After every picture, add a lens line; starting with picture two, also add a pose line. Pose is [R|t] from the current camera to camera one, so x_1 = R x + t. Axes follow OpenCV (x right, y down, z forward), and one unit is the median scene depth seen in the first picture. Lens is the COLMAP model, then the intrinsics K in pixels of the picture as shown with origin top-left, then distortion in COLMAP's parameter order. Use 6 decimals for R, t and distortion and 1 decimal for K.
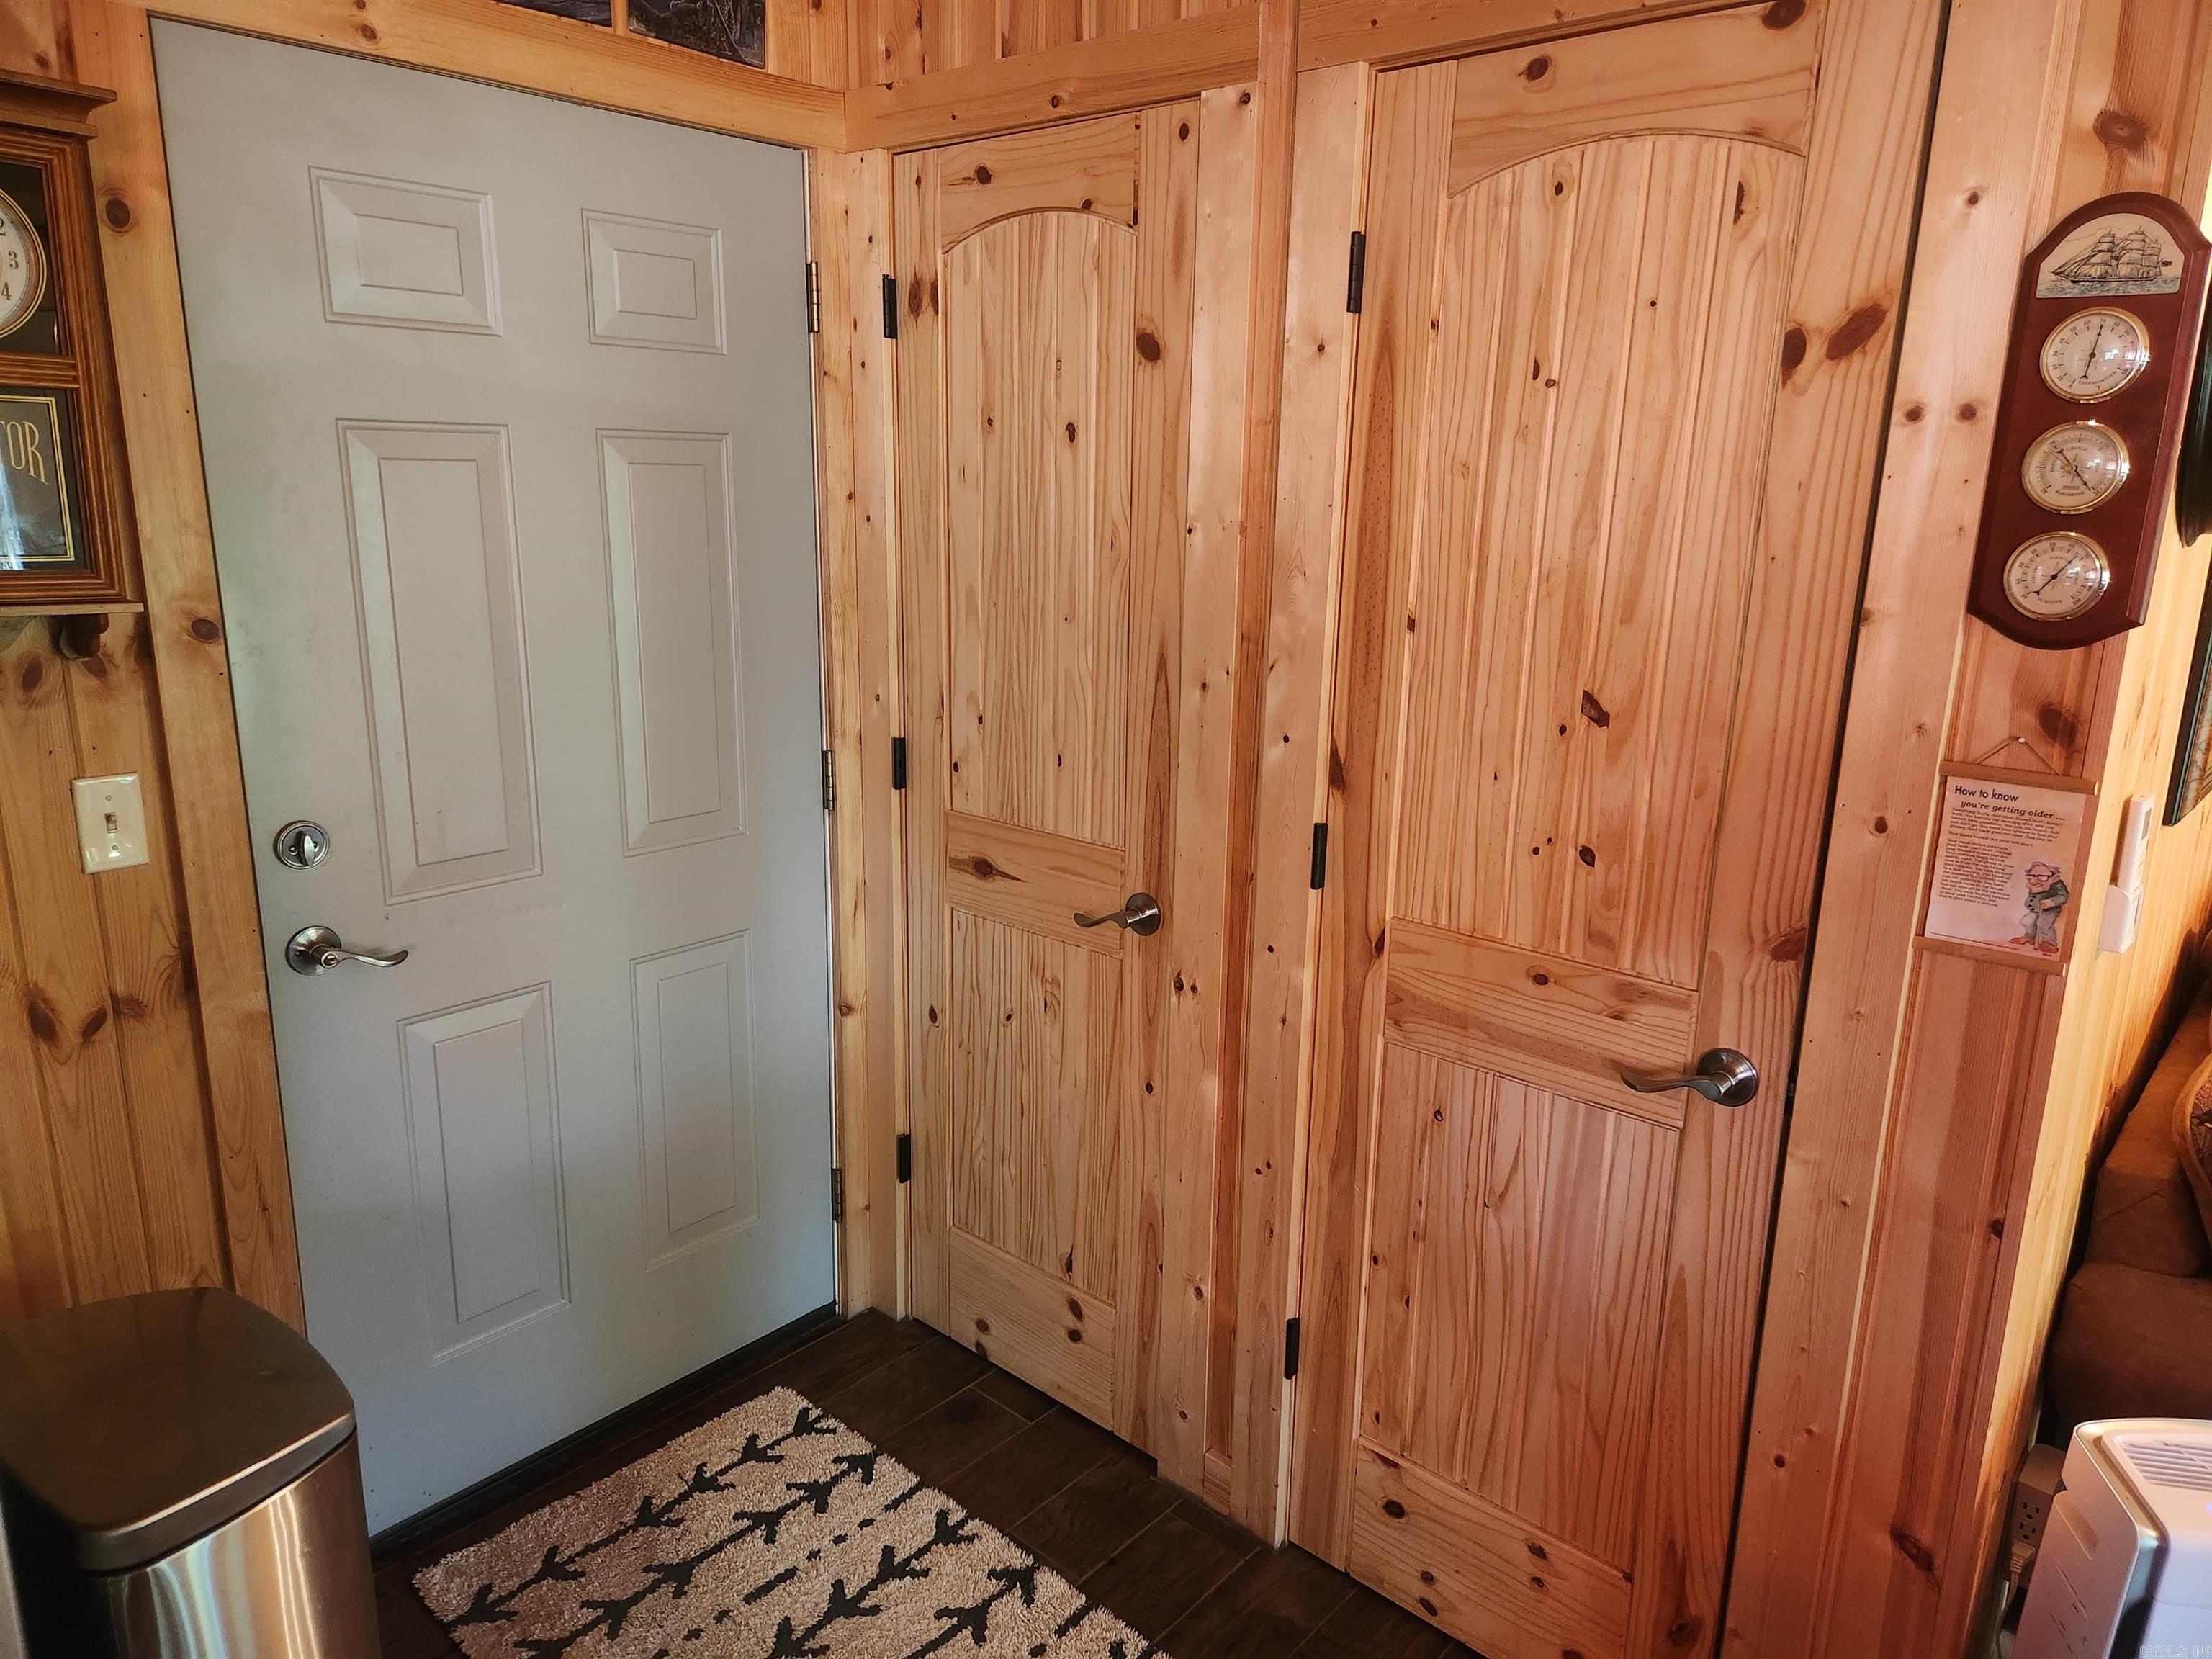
lens RADIAL K [[1474.4, 0, 1111.3], [0, 1474.4, 815.9], [0, 0, 1]] dist [0.026992, -0.016468]
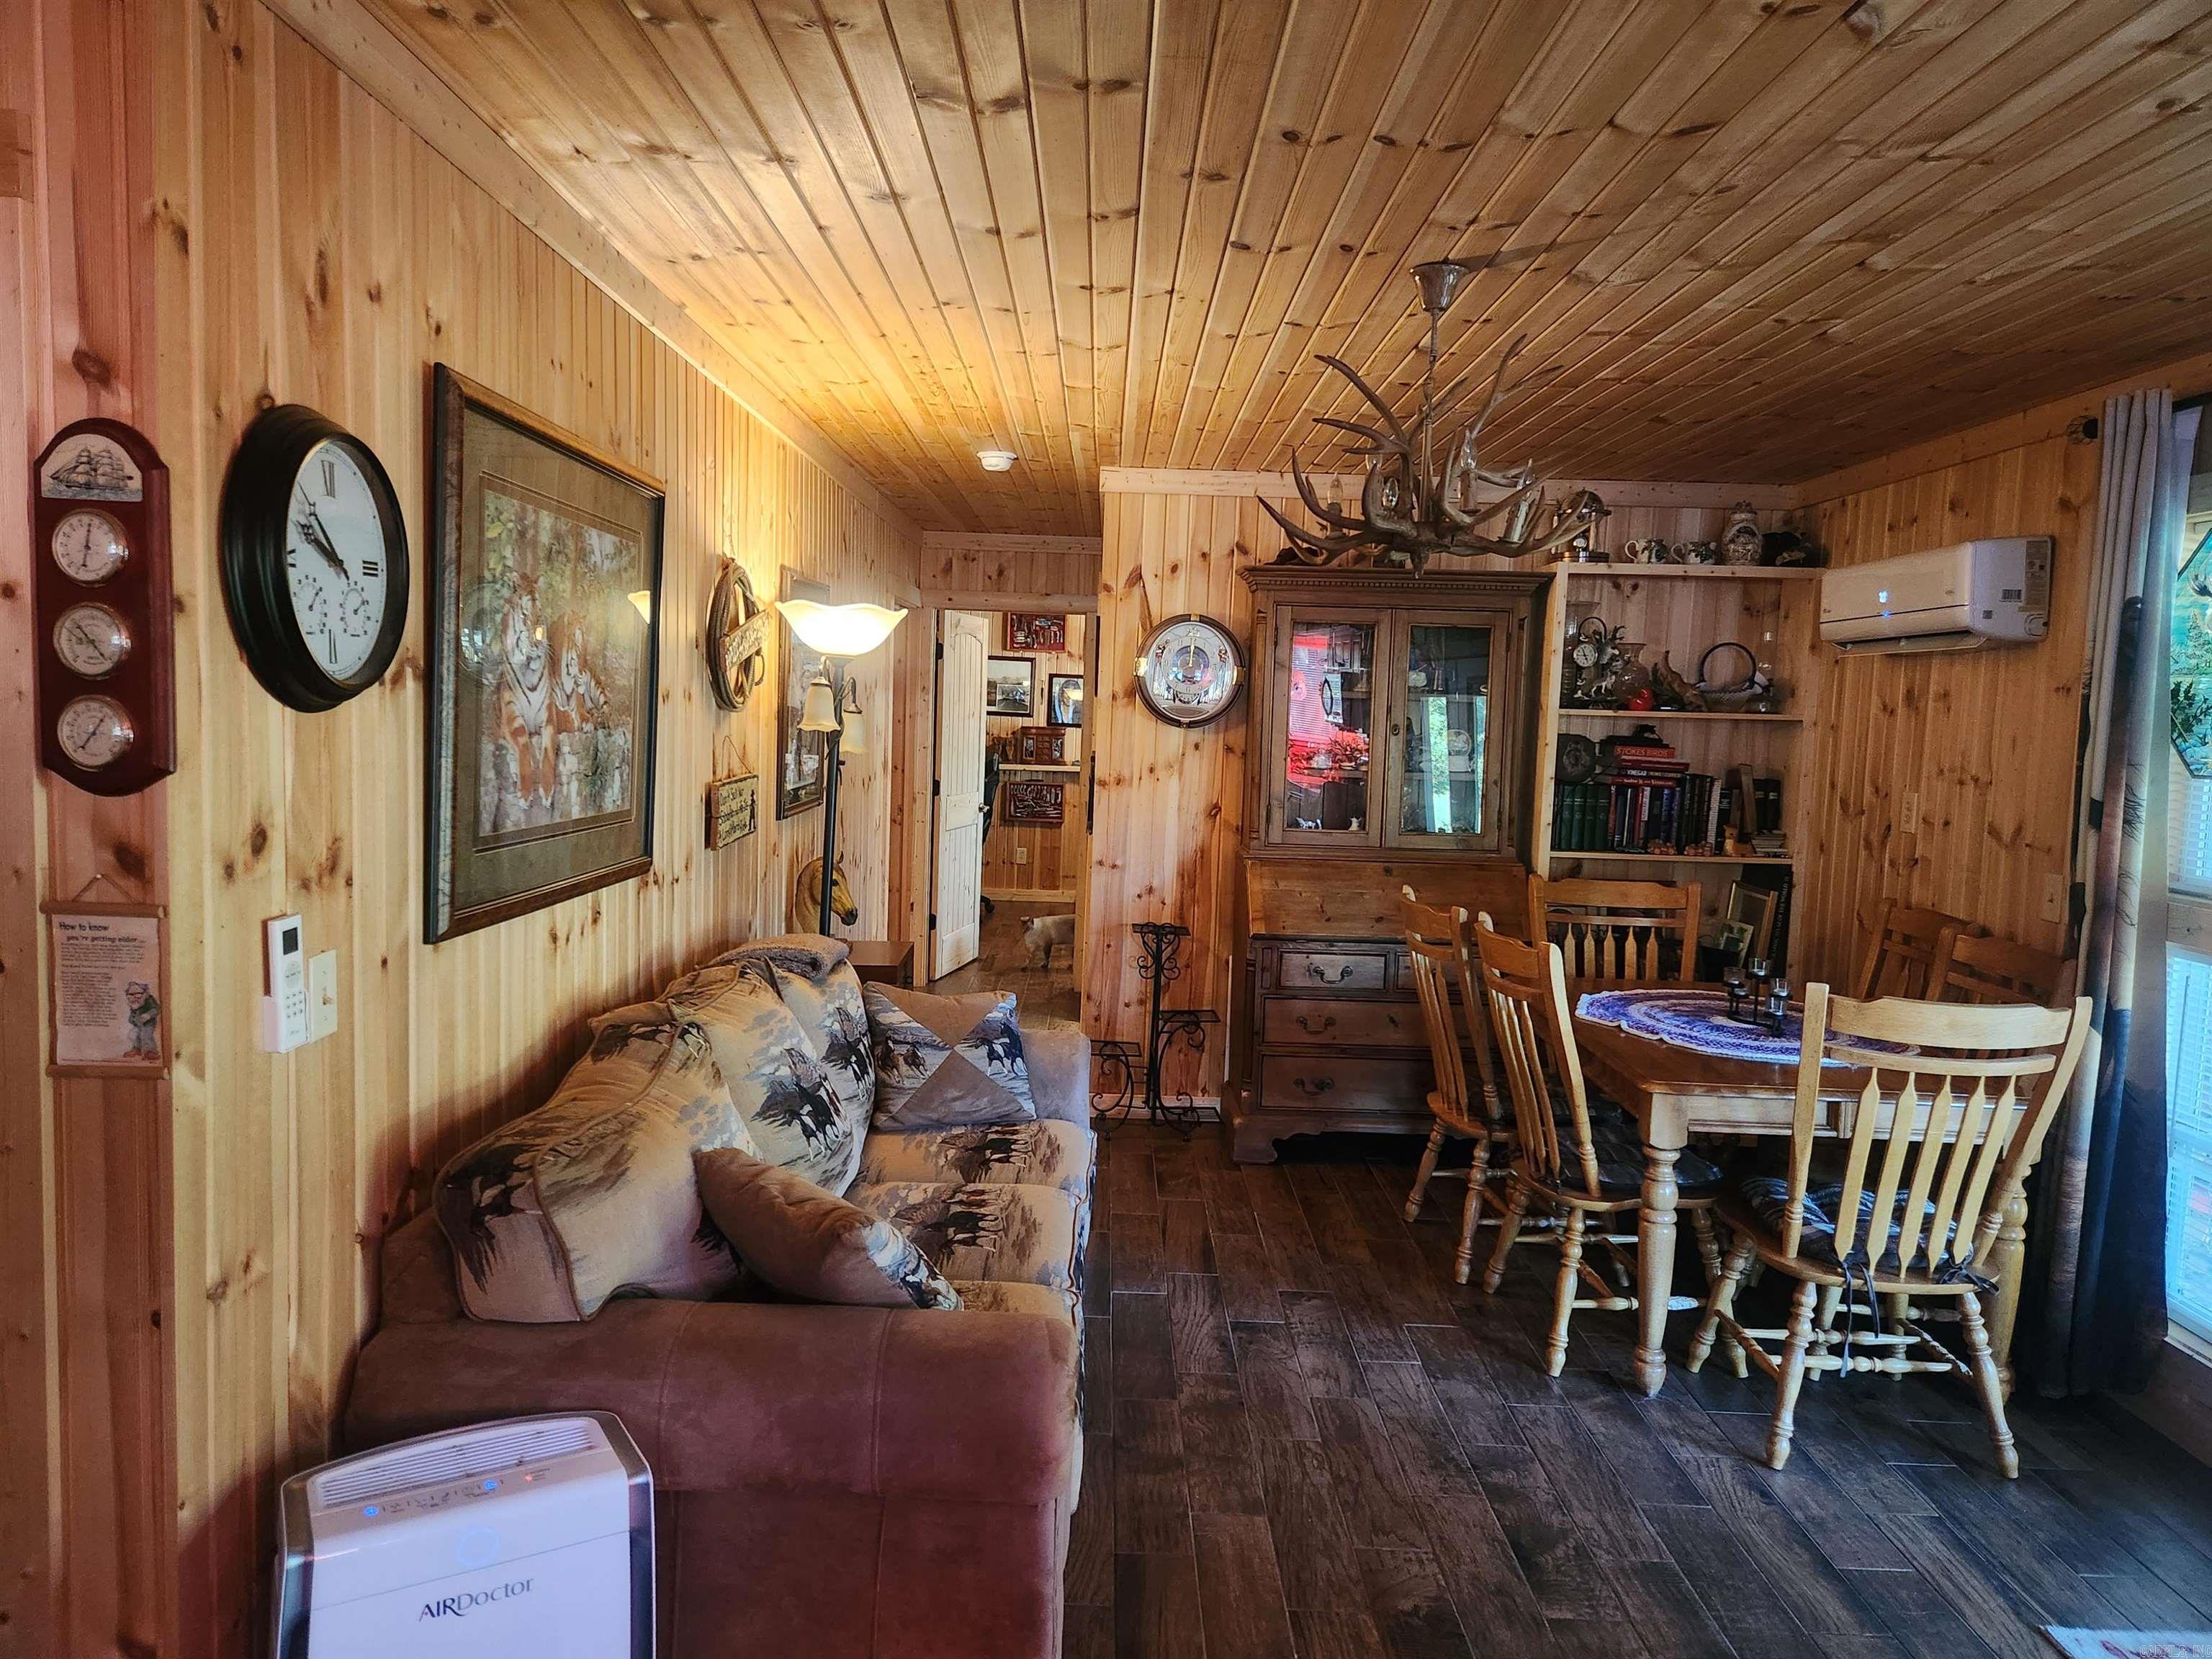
lens RADIAL K [[1474.4, 0, 1098.5], [0, 1474.4, 831.0], [0, 0, 1]] dist [0.026992, -0.016468]
pose [[0.758790, -0.053532, 0.649132, 0.445217], [0.132229, 0.988524, -0.073046, 0.096338], [-0.637772, 0.141261, 0.757161, -0.342863]]
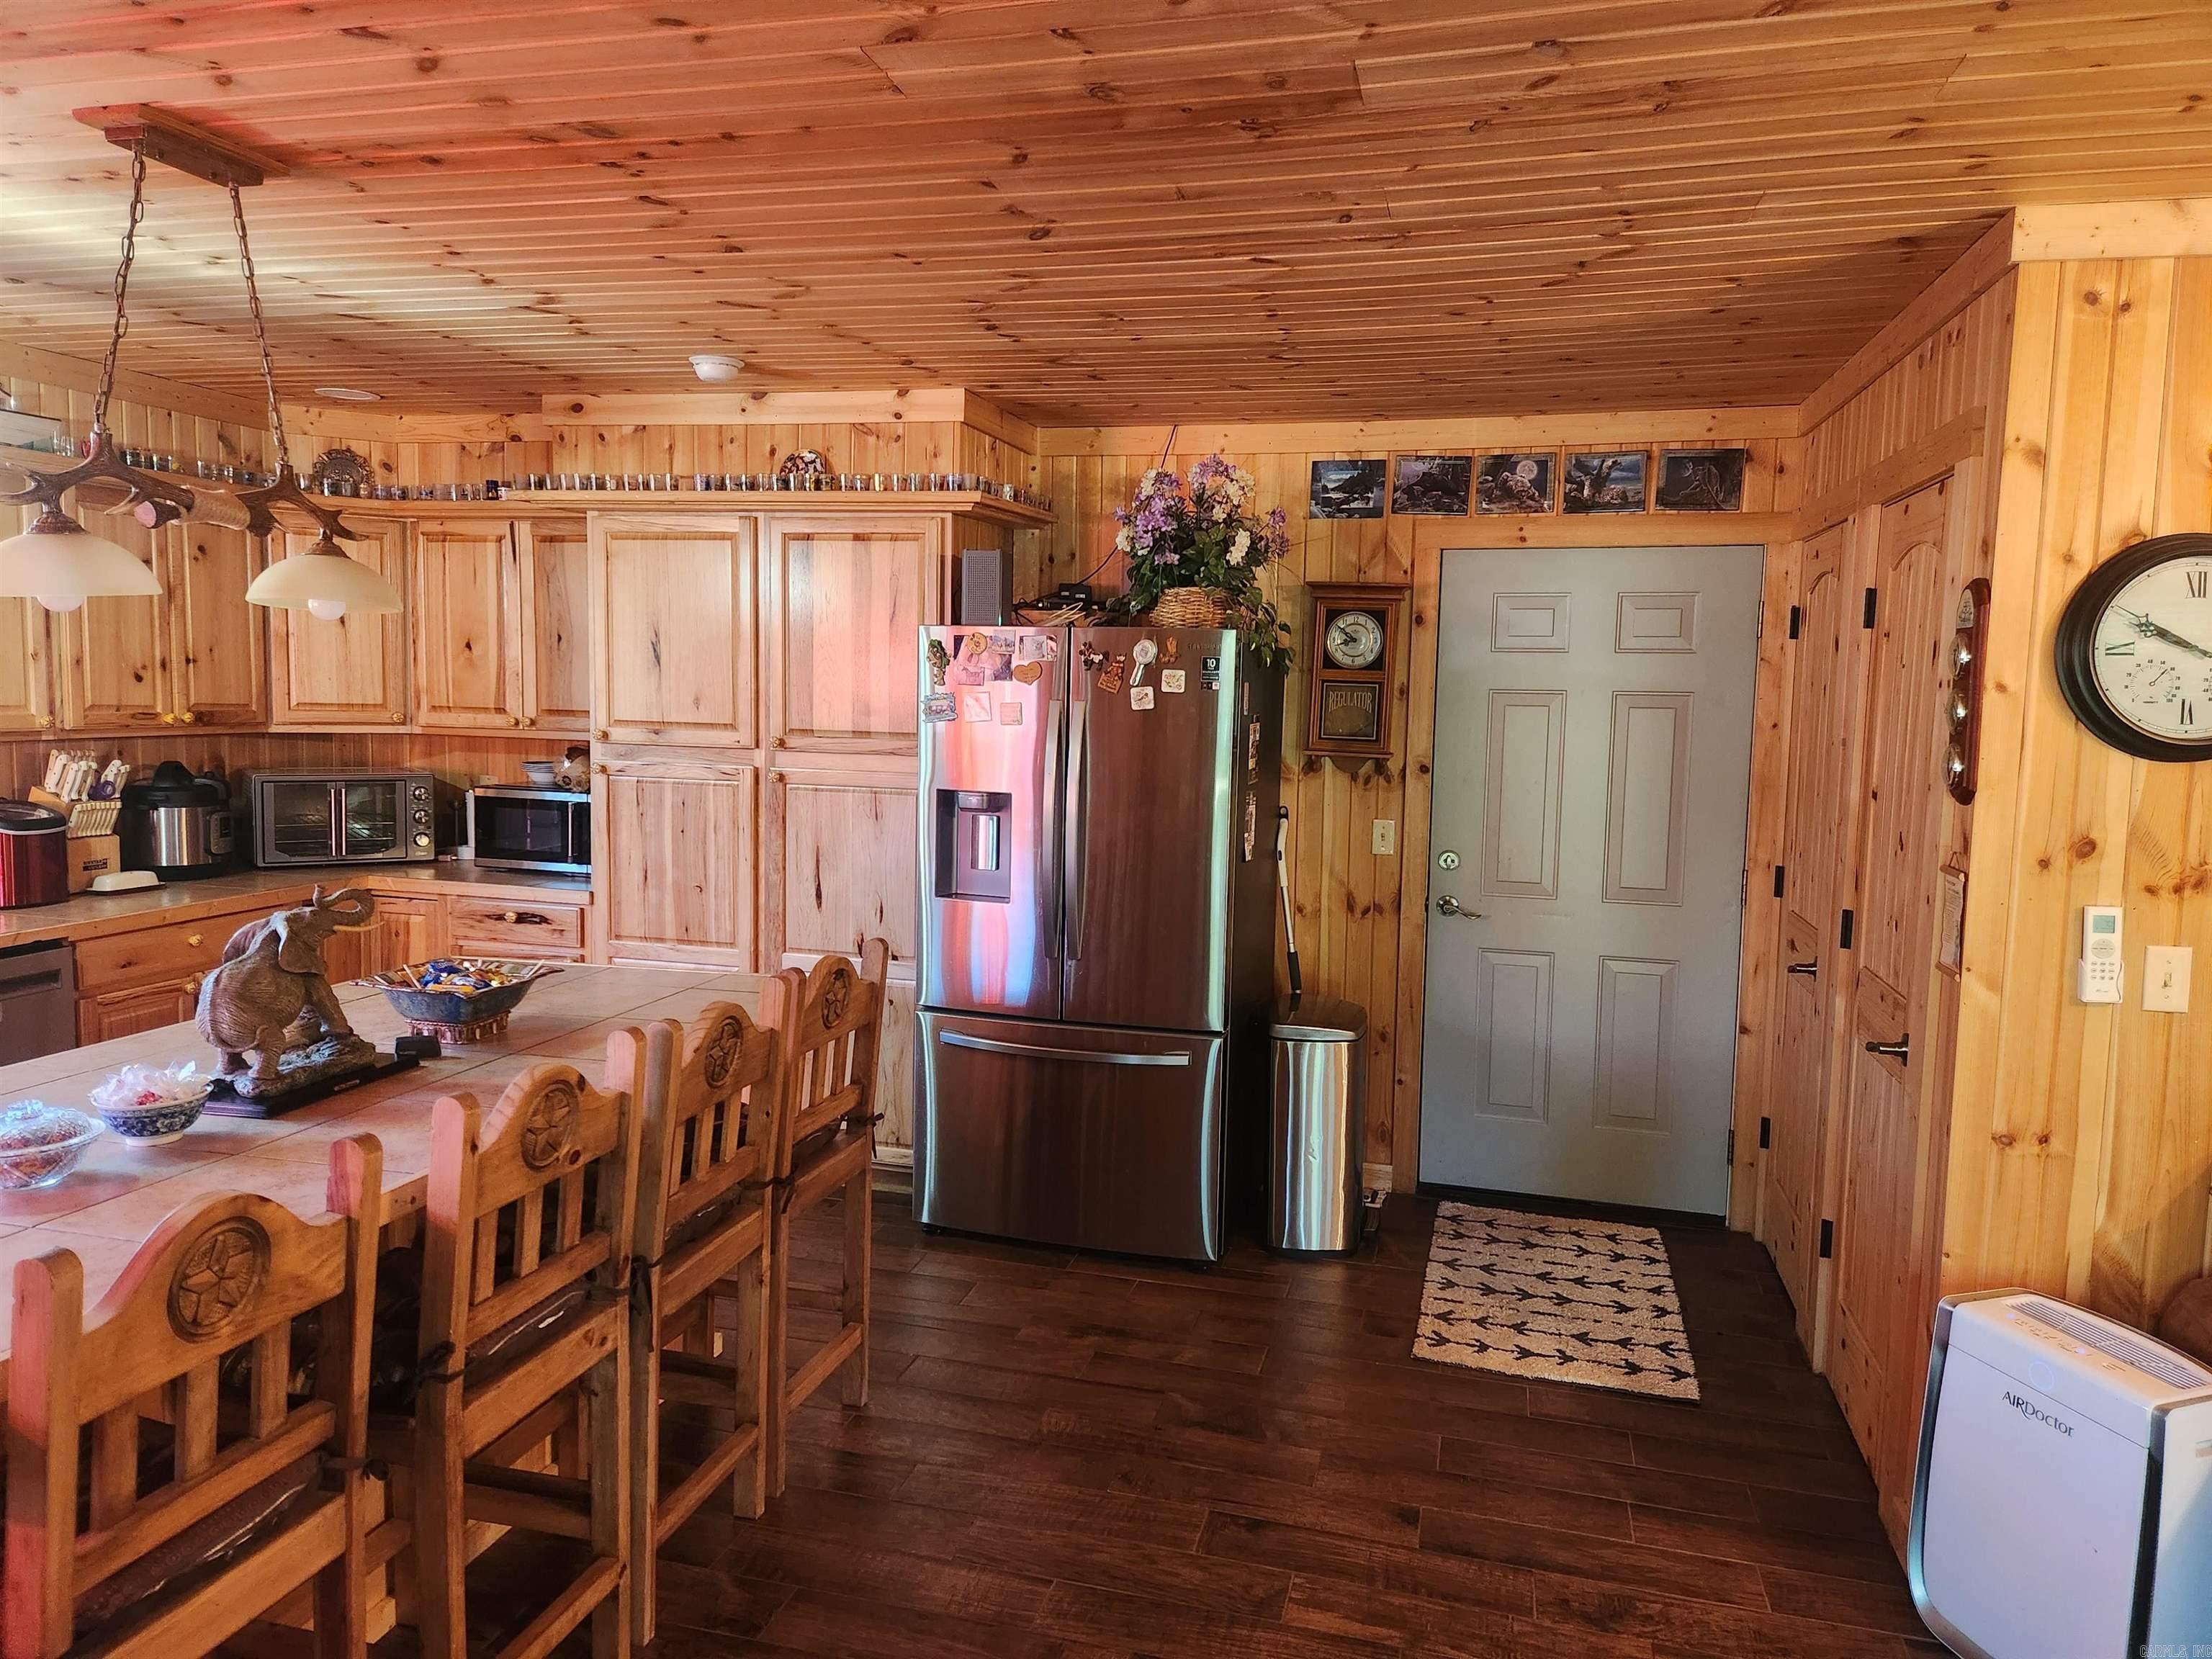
lens RADIAL K [[1474.4, 0, 1106.7], [0, 1474.4, 825.2], [0, 0, 1]] dist [0.026992, -0.016468]
pose [[0.450609, 0.075771, -0.889500, 1.721122], [-0.216977, 0.975809, -0.026795, 0.191486], [0.865952, 0.205075, 0.456149, -0.765313]]
